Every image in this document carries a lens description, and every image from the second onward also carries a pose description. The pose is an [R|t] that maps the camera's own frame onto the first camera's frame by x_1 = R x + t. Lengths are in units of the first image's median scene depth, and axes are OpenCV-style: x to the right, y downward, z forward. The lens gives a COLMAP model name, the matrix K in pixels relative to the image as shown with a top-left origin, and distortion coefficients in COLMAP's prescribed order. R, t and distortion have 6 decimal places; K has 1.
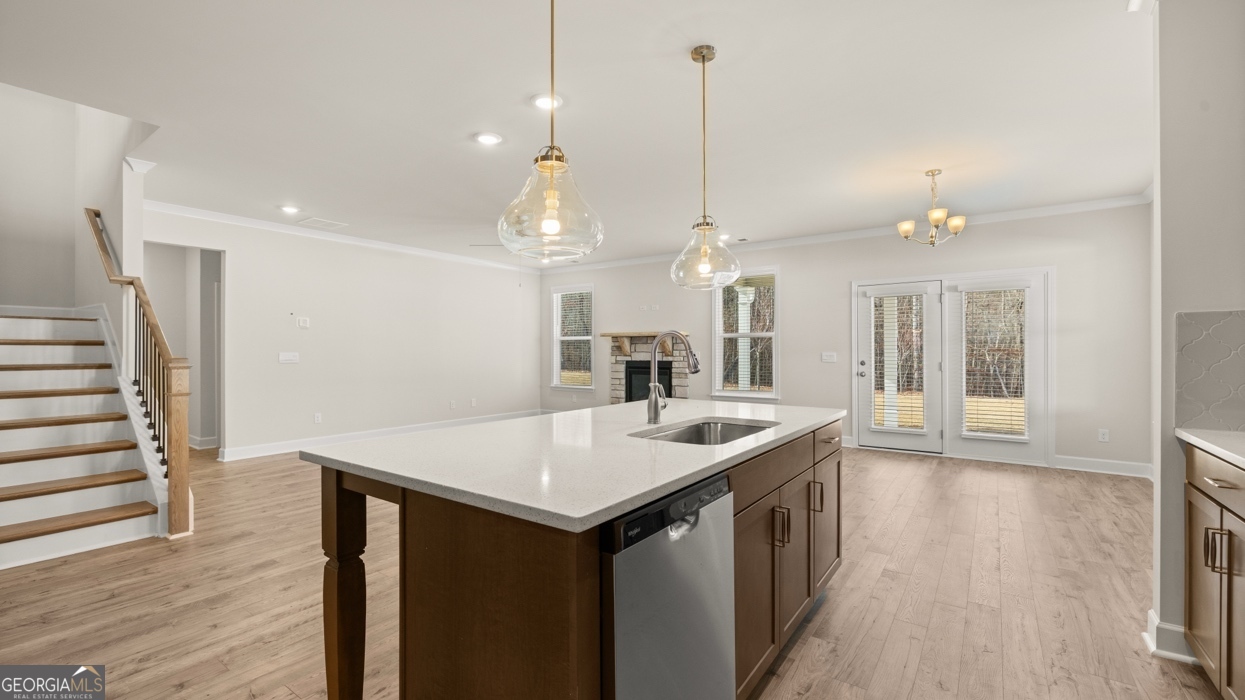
lens RADIAL K [[523.5, 0, 617.4], [0, 523.5, 350.5], [0, 0, 1]] dist [0.000778, 0.000081]
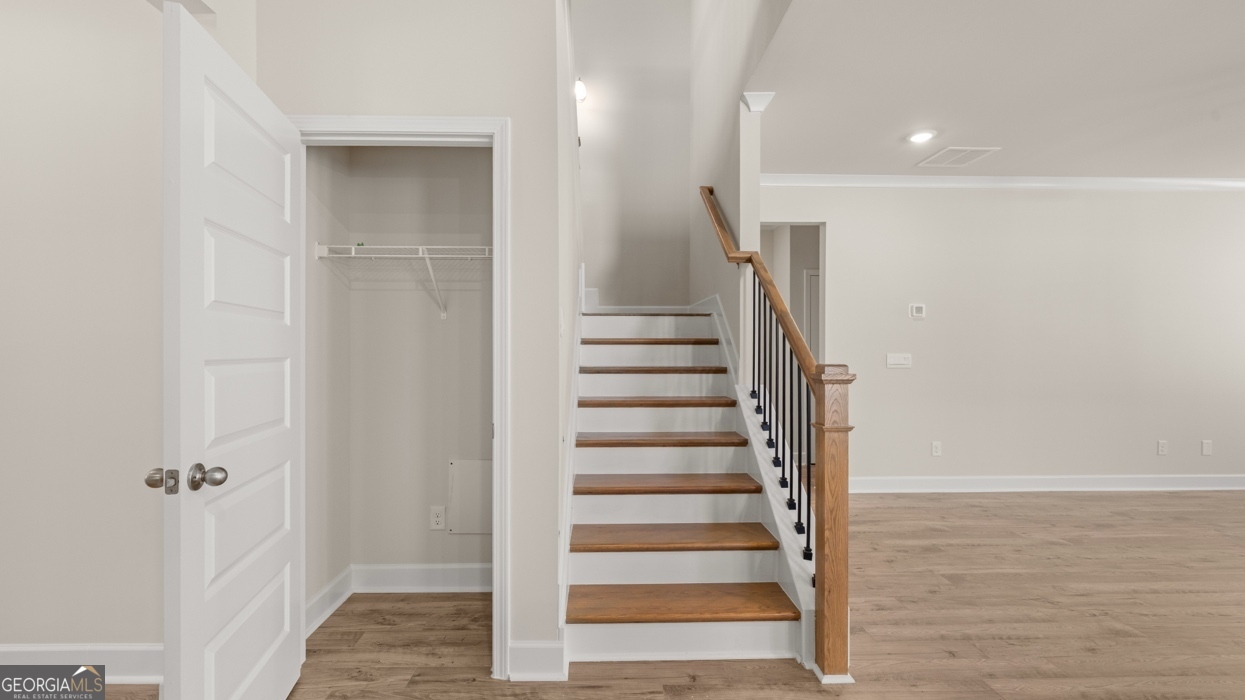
lens RADIAL K [[526.5, 0, 613.2], [0, 526.5, 344.5], [0, 0, 1]] dist [-0.000359, -0.000205]
pose [[0.599901, -0.007517, -0.800039, -0.443056], [-0.001151, 0.999947, -0.010258, -0.001088], [0.800073, 0.007075, 0.599861, 0.394809]]
